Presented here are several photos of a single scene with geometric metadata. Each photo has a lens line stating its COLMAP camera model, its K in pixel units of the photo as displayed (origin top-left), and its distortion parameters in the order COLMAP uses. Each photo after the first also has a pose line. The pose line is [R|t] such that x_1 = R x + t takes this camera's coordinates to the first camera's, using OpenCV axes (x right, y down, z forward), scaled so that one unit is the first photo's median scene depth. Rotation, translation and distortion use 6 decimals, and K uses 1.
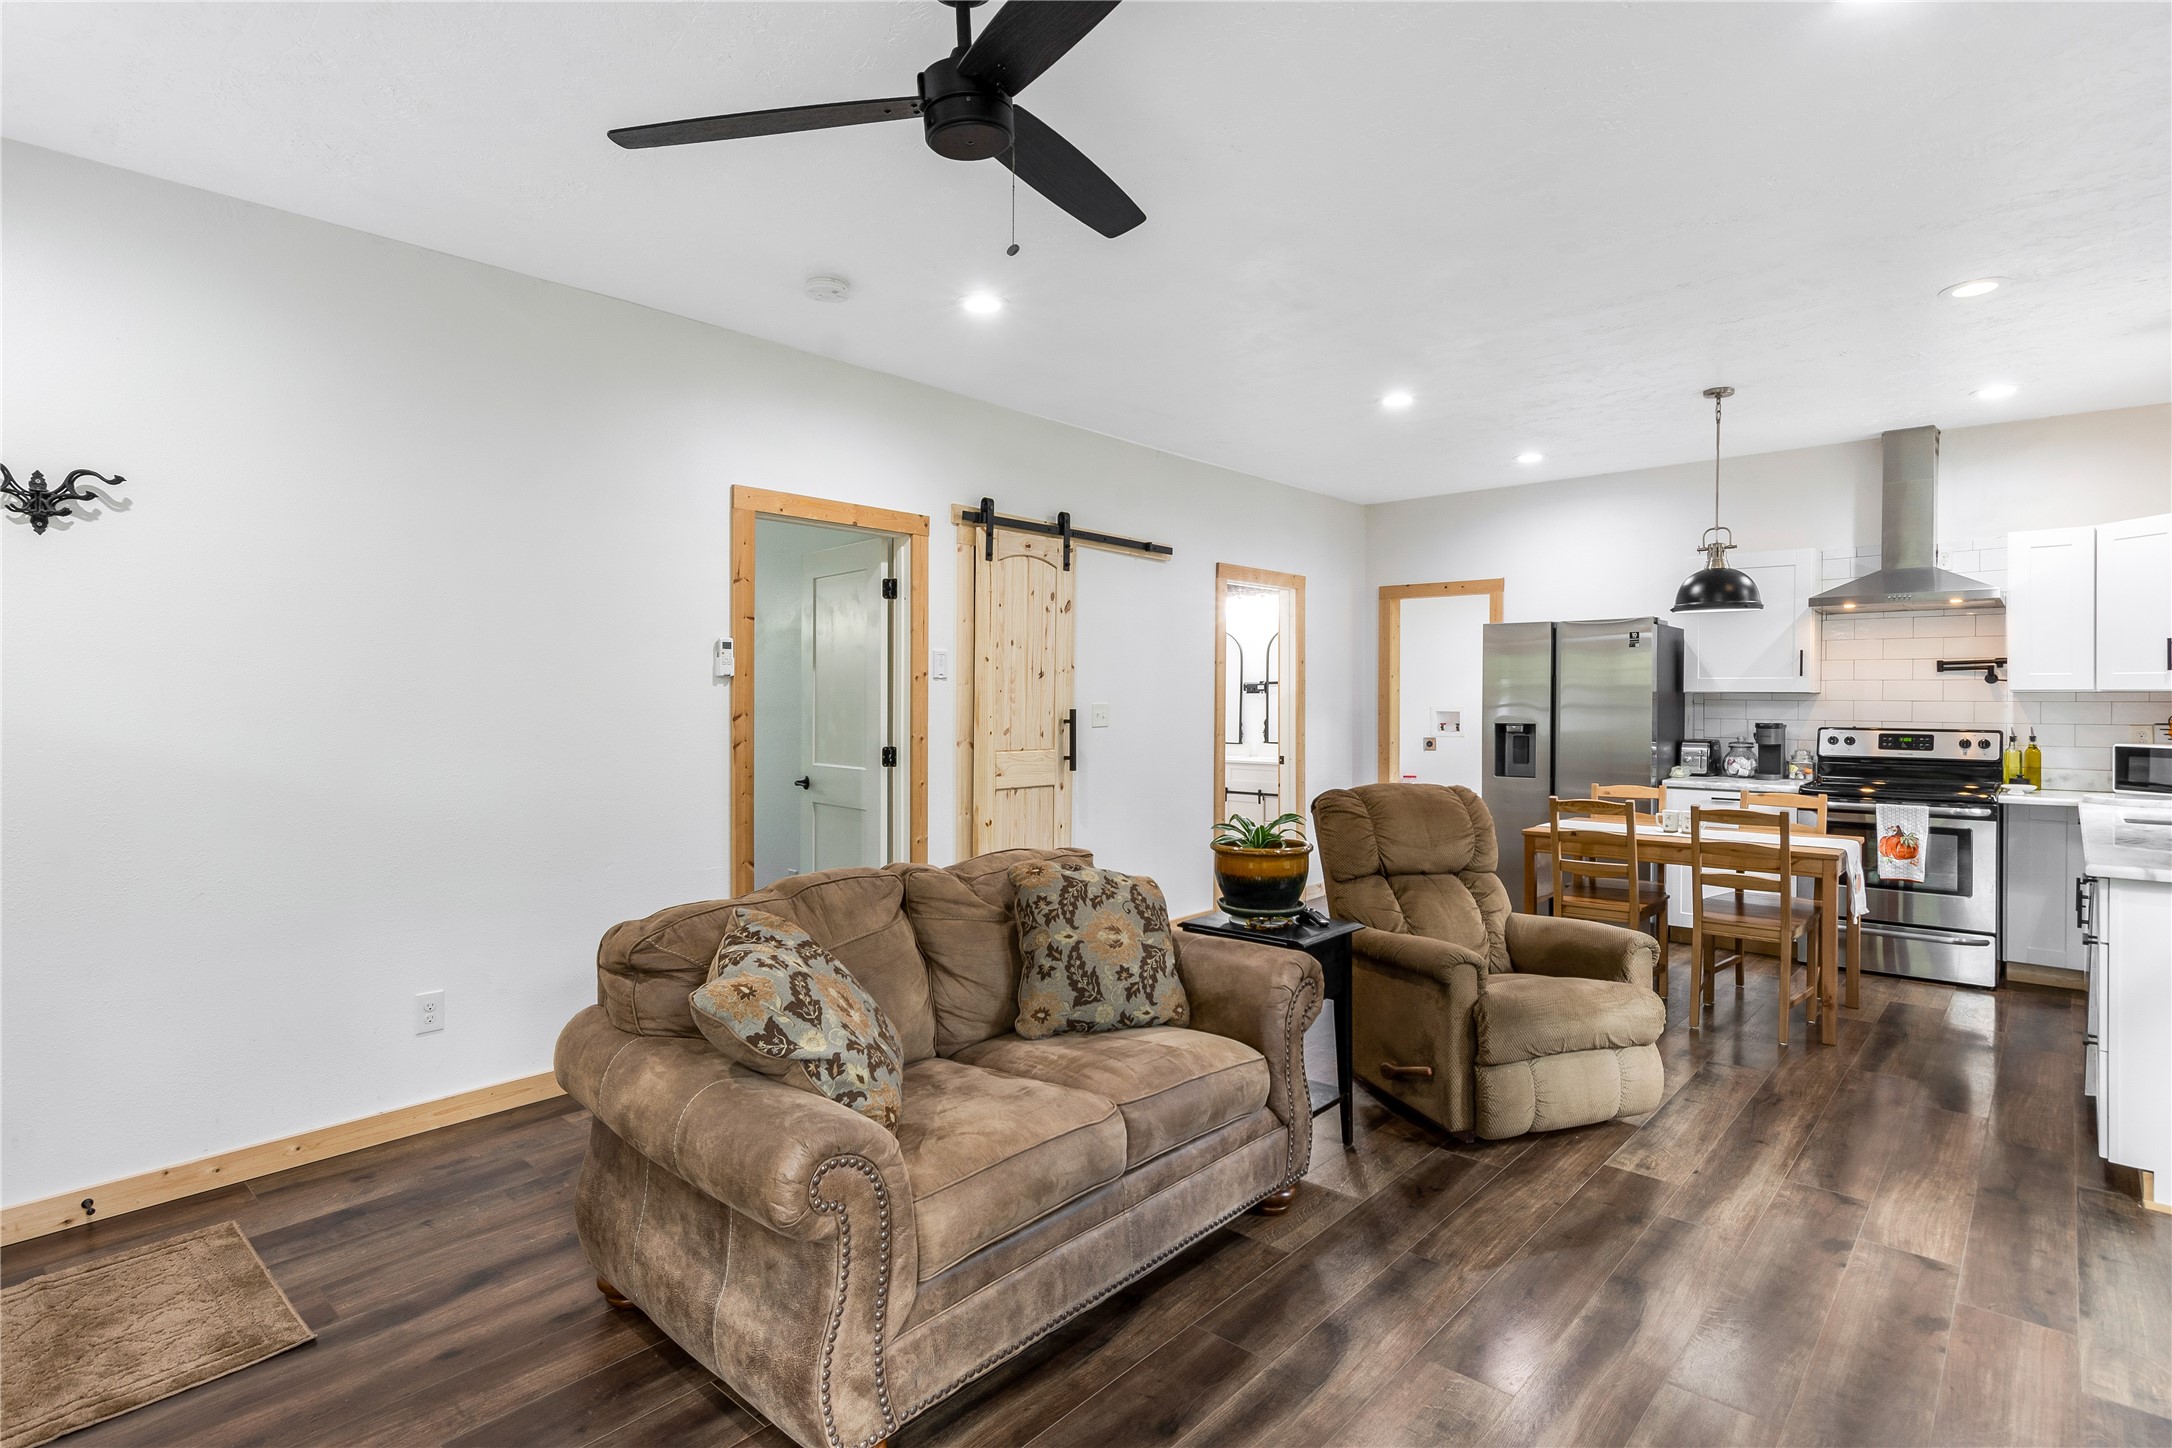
lens RADIAL K [[1093.1, 0, 1086.0], [0, 1093.1, 724.0], [0, 0, 1]] dist [-0.002591, -0.000325]
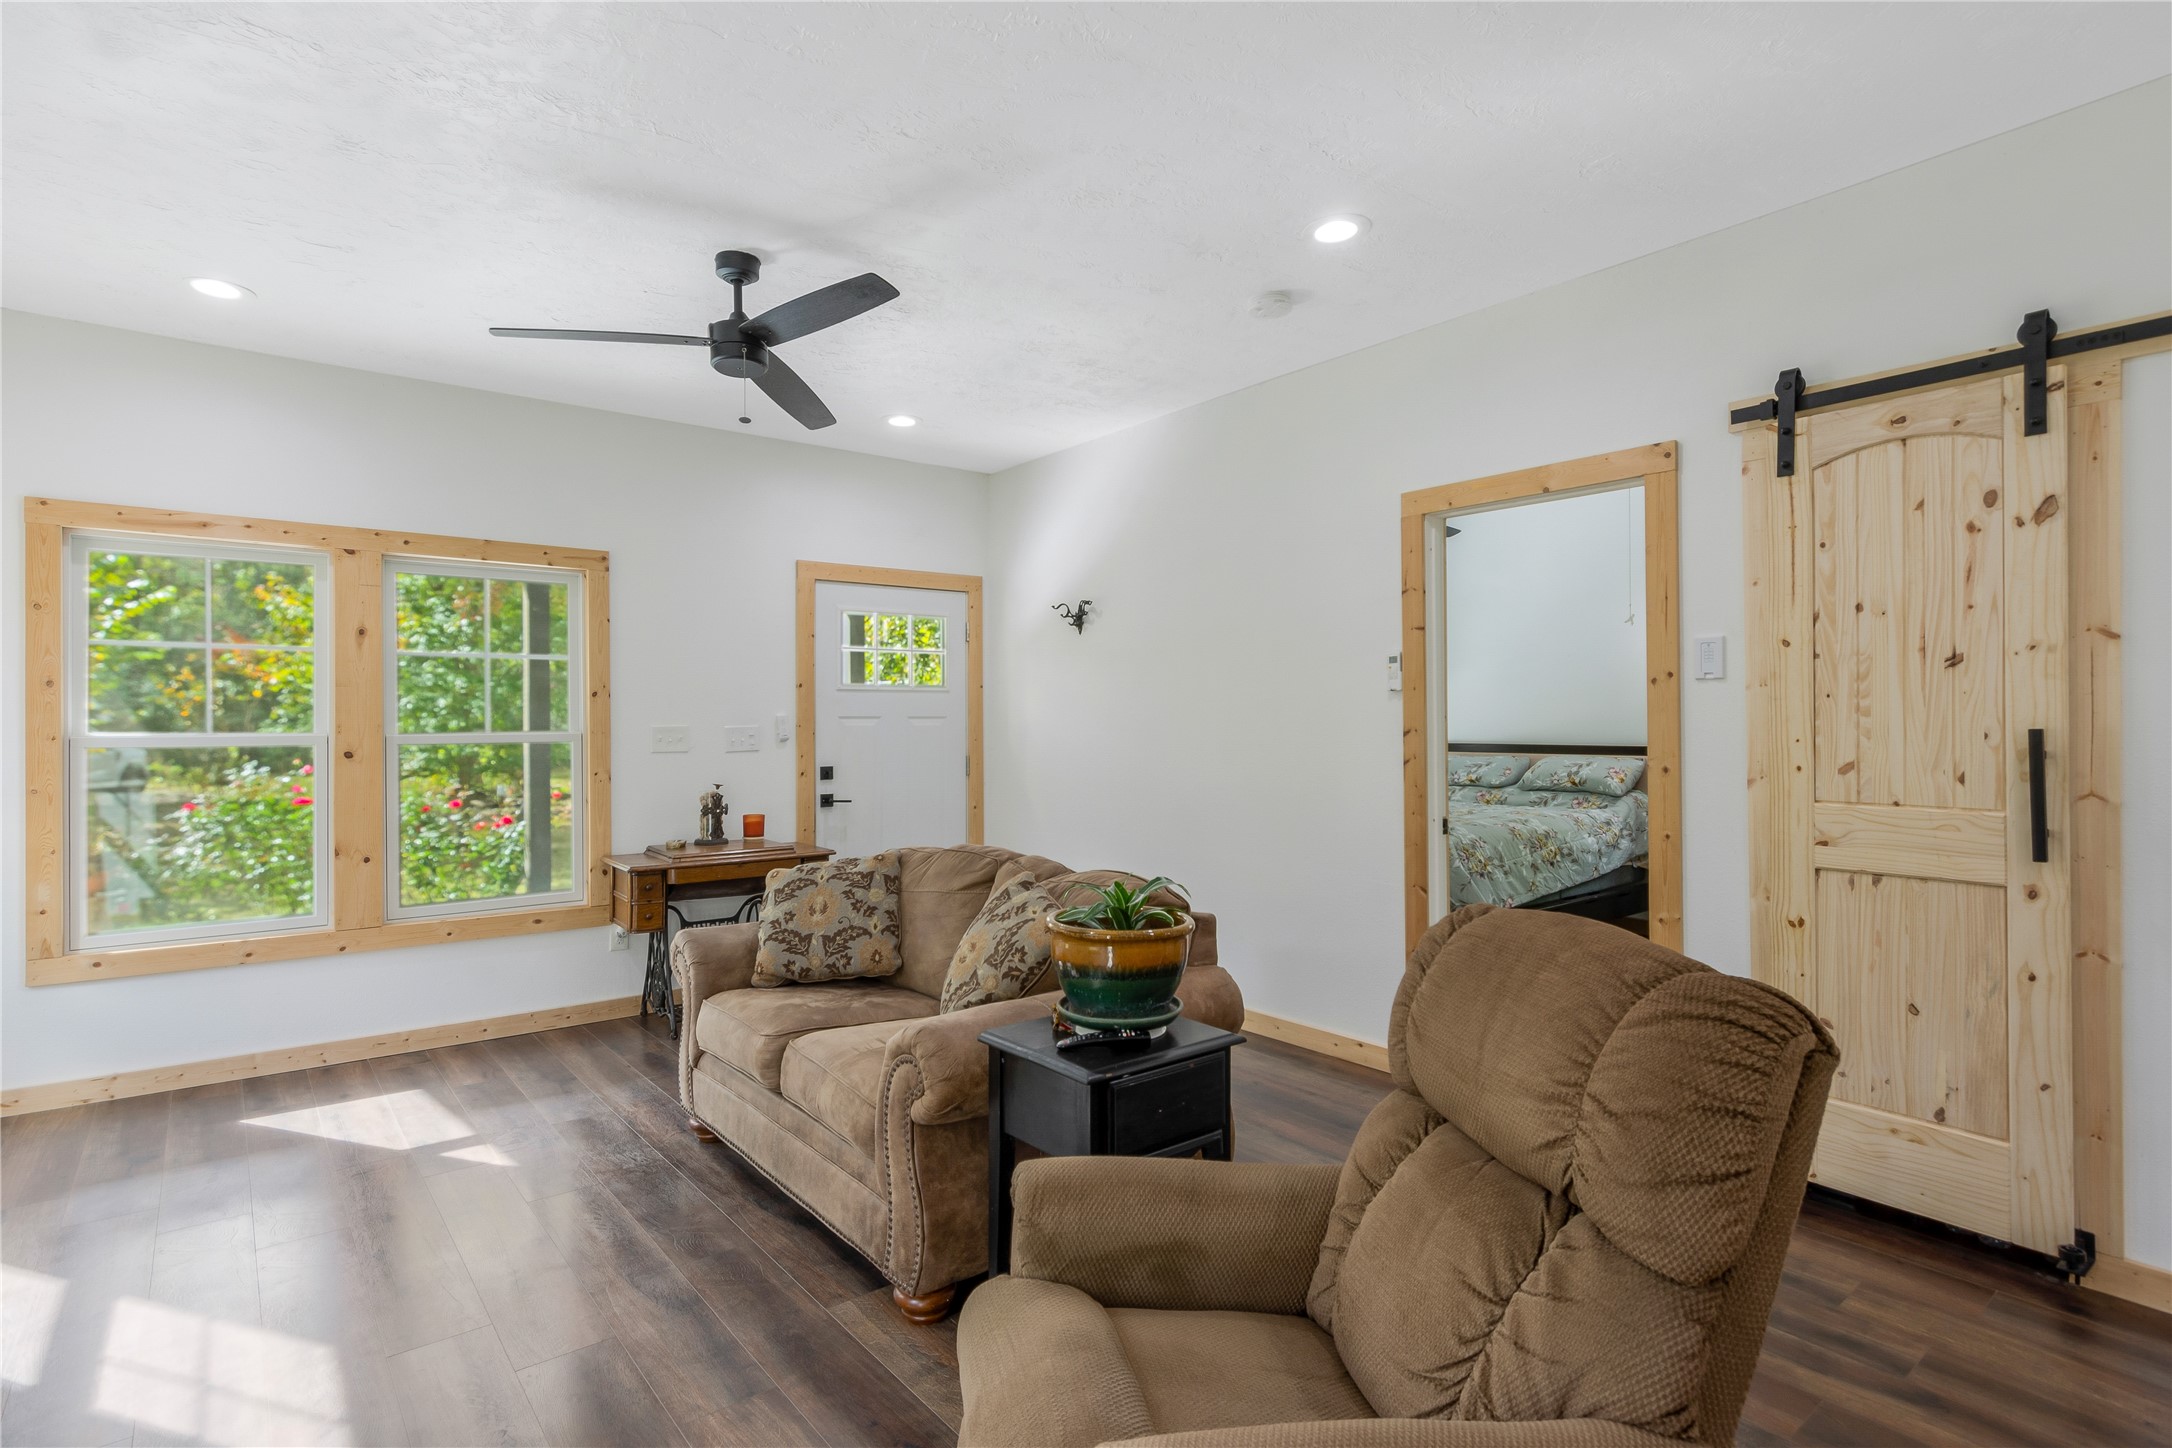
lens RADIAL K [[1108.7, 0, 1086.0], [0, 1108.7, 724.0], [0, 0, 1]] dist [0.003570, 0.016803]
pose [[-0.171971, -0.001750, -0.985100, 0.562021], [-0.024602, 0.999694, 0.002519, -0.007492], [0.984795, 0.024669, -0.171962, 0.727480]]
